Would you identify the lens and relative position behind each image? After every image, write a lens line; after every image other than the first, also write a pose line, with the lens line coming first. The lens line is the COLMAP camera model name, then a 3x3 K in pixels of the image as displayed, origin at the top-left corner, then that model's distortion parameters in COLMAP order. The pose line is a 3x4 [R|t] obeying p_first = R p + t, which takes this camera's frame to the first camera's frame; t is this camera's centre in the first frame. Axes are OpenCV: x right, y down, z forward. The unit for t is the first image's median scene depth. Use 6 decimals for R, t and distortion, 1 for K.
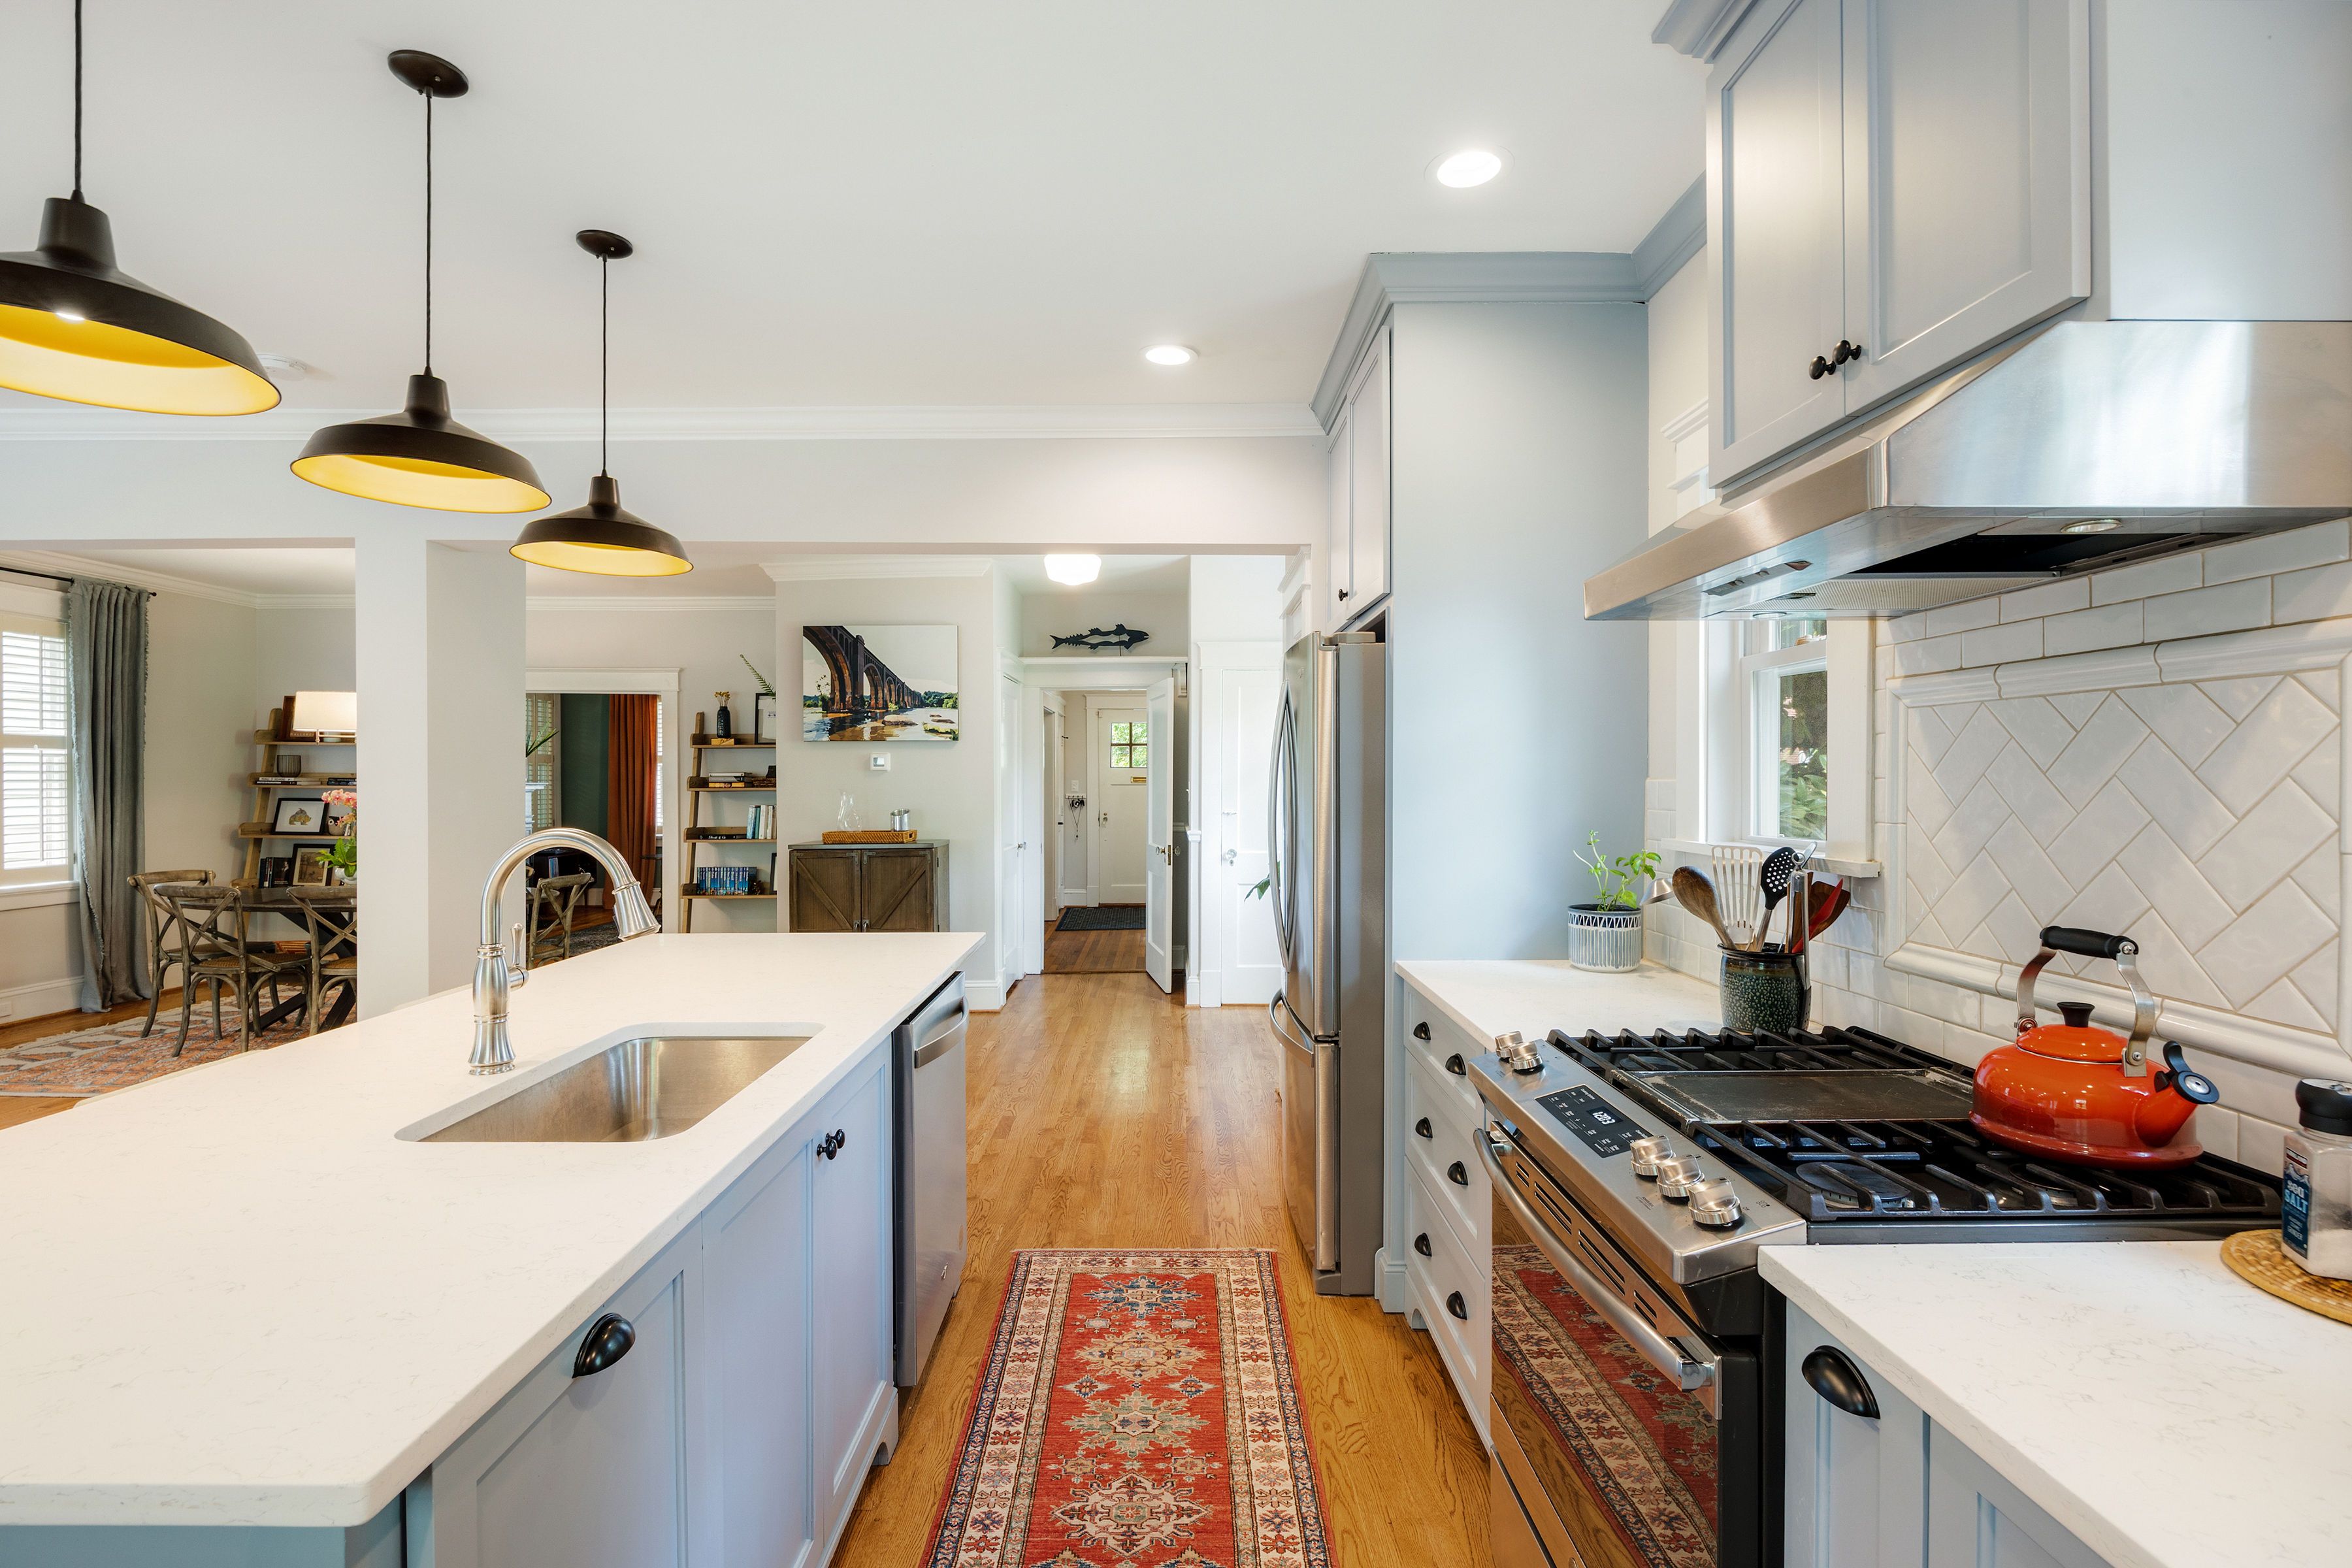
lens RADIAL K [[1074.0, 0, 1175.3], [0, 1074.0, 794.5], [0, 0, 1]] dist [-0.018116, 0.005032]
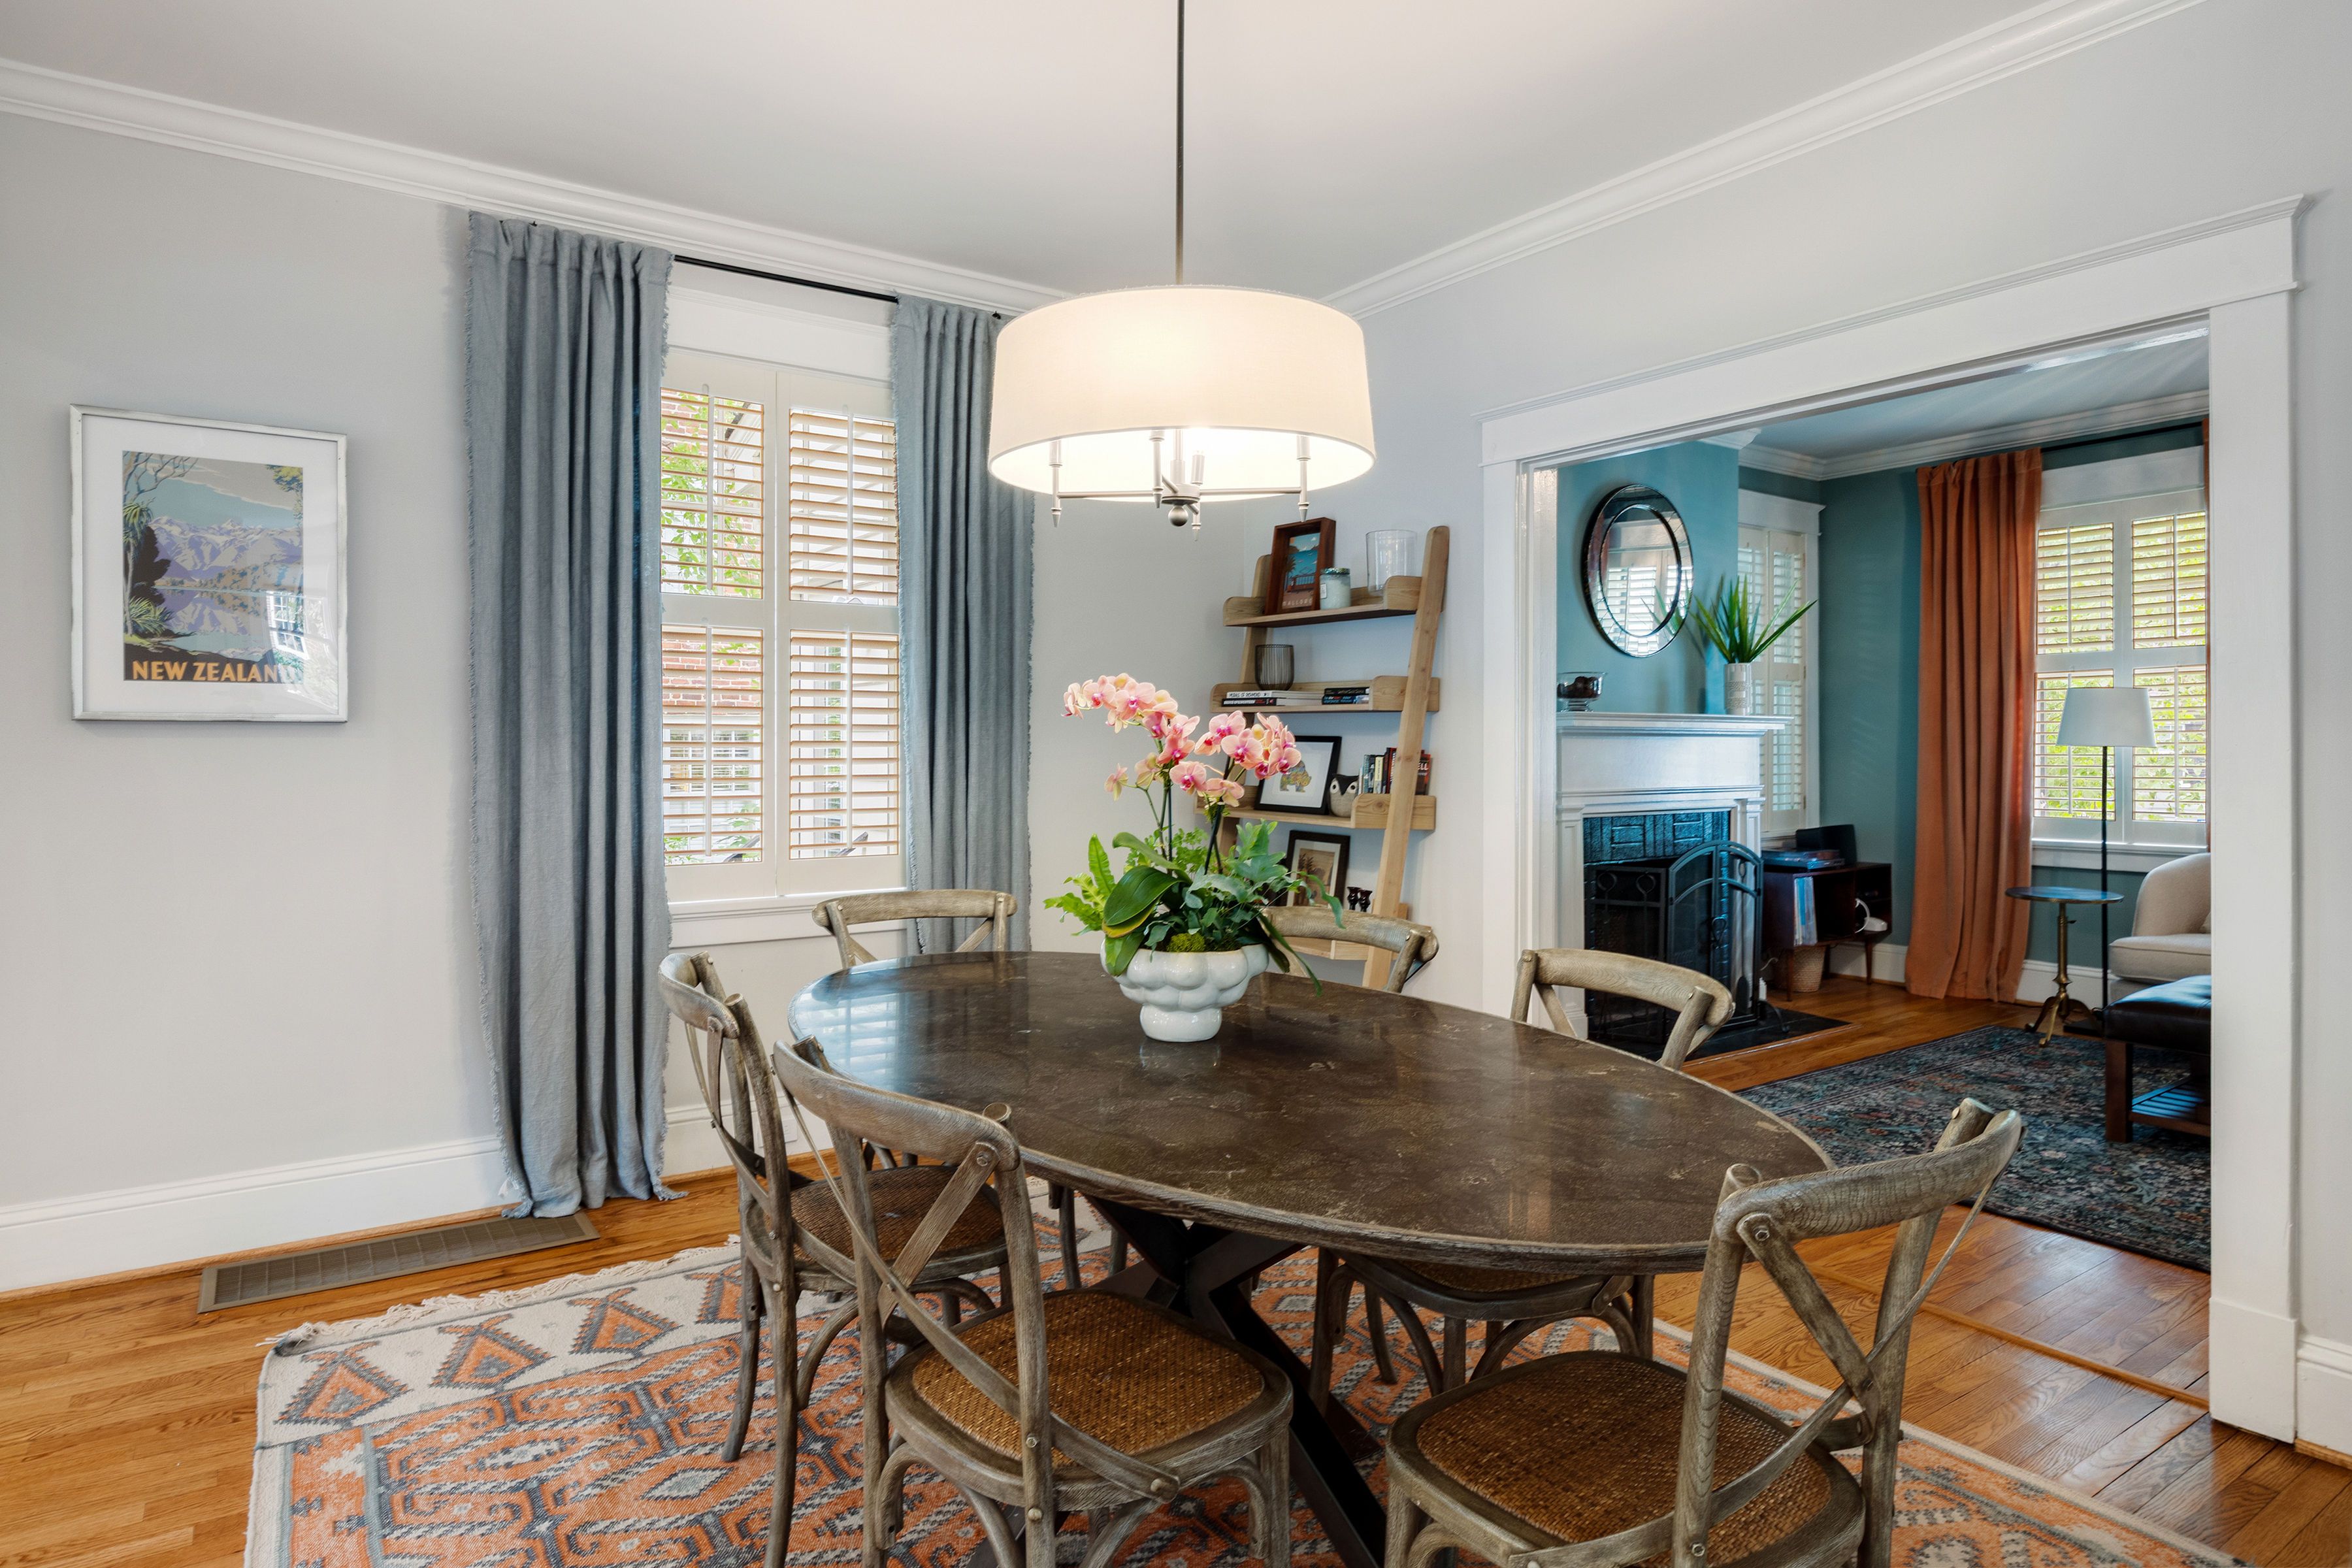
lens RADIAL K [[1316.1, 0, 1200.2], [0, 1316.1, 767.0], [0, 0, 1]] dist [0.006577, -0.000464]
pose [[0.574609, 0.011947, -0.818341, -0.425132], [-0.011224, 0.999914, 0.006717, 0.016480], [0.818351, 0.005325, 0.574694, 0.734767]]
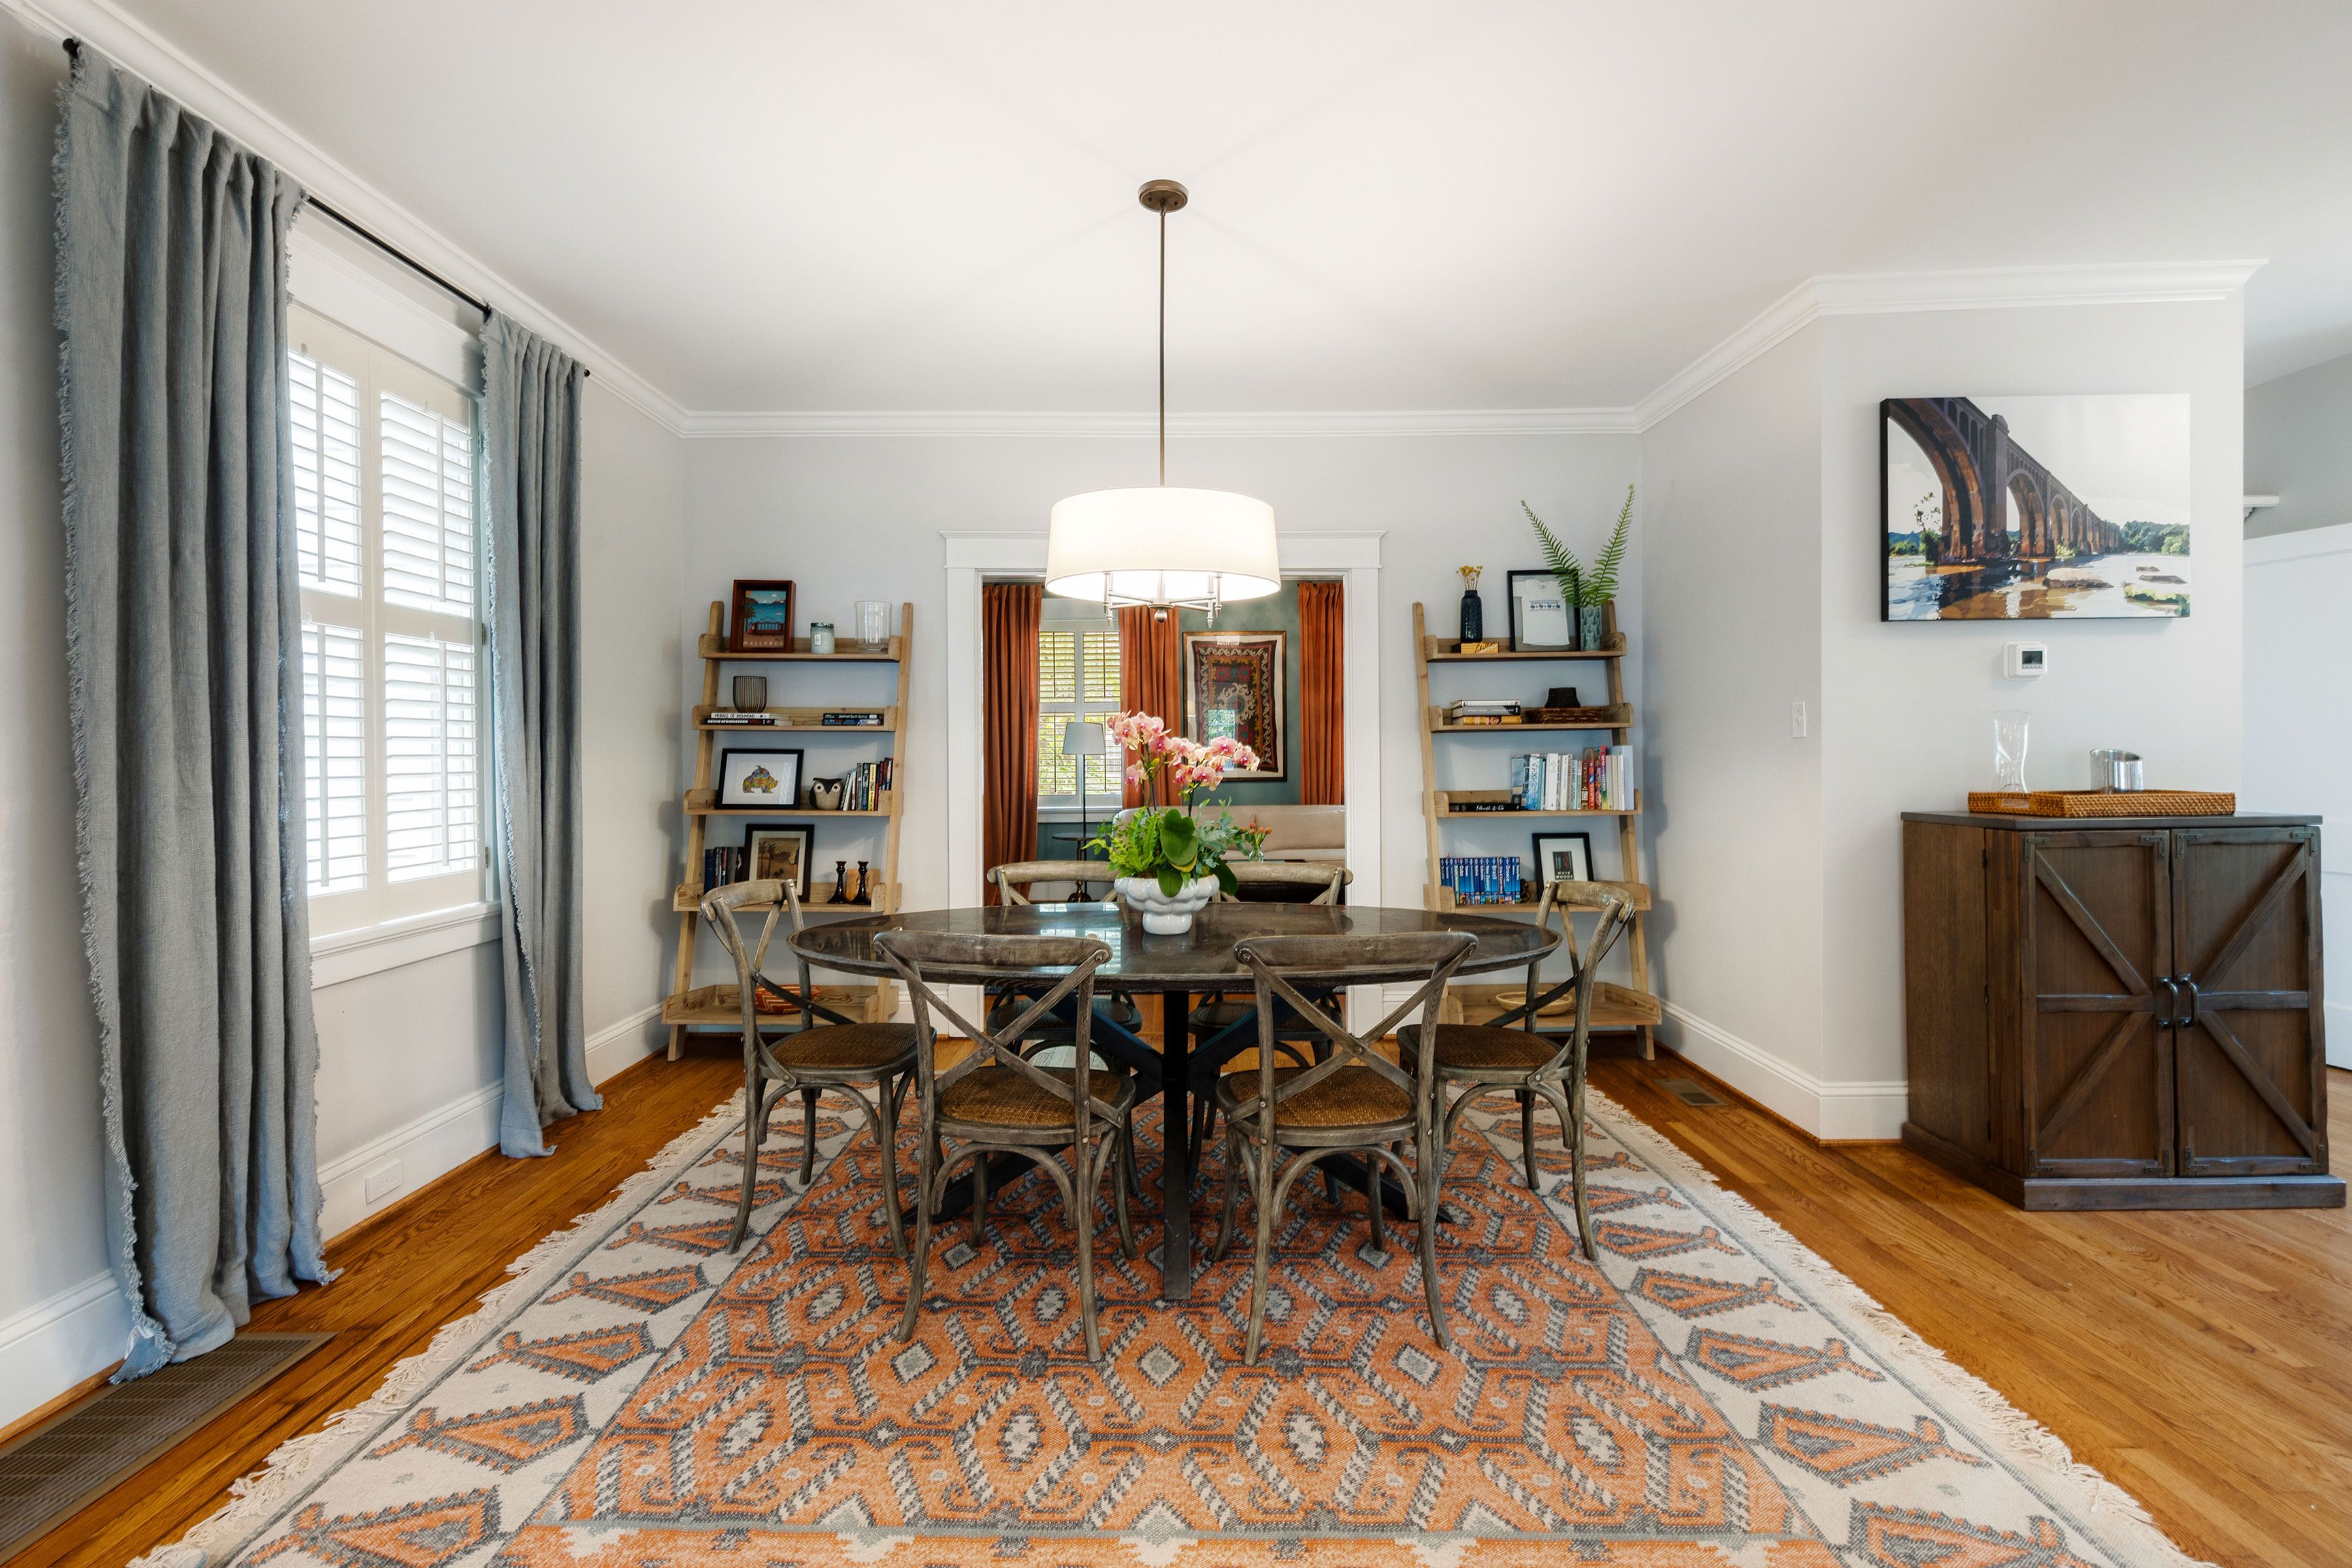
lens RADIAL K [[985.4, 0, 1159.0], [0, 985.4, 768.9], [0, 0, 1]] dist [0.003885, -0.000066]
pose [[0.999850, -0.007643, -0.015558, -0.693439], [0.007665, 0.999970, 0.001363, 0.018771], [0.015547, -0.001482, 0.999878, 0.515806]]
